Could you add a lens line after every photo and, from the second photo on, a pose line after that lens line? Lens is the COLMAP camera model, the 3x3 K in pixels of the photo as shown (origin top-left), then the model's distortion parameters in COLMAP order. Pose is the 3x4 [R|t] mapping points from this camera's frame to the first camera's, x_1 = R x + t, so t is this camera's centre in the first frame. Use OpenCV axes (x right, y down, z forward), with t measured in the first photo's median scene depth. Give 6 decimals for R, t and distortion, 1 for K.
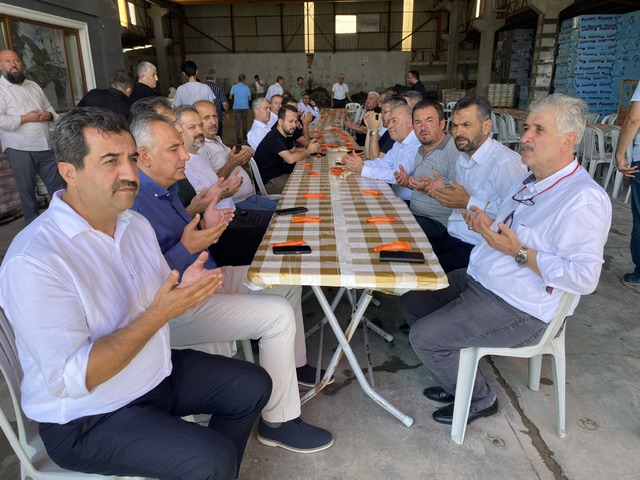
lens RADIAL K [[490.8, 0, 320.0], [0, 490.8, 240.0], [0, 0, 1]] dist [-0.010235, -0.006638]
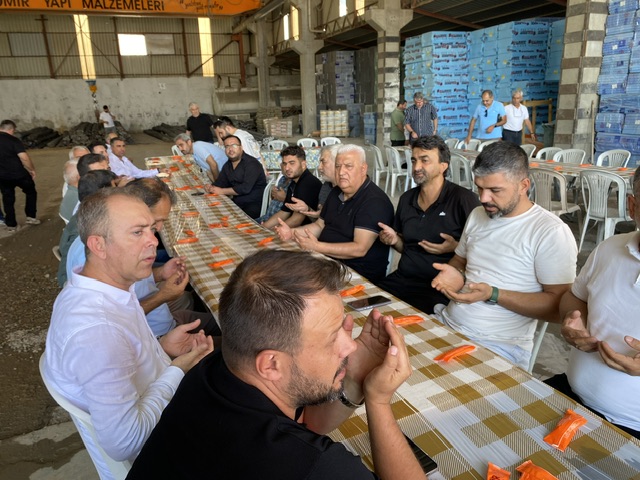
lens RADIAL K [[490.8, 0, 320.0], [0, 490.8, 240.0], [0, 0, 1]] dist [-0.010235, -0.006638]
pose [[0.915712, -0.124255, 0.382142, -0.019271], [0.144393, 0.989221, -0.024354, -0.061279], [-0.374997, 0.077480, 0.923783, 0.183195]]
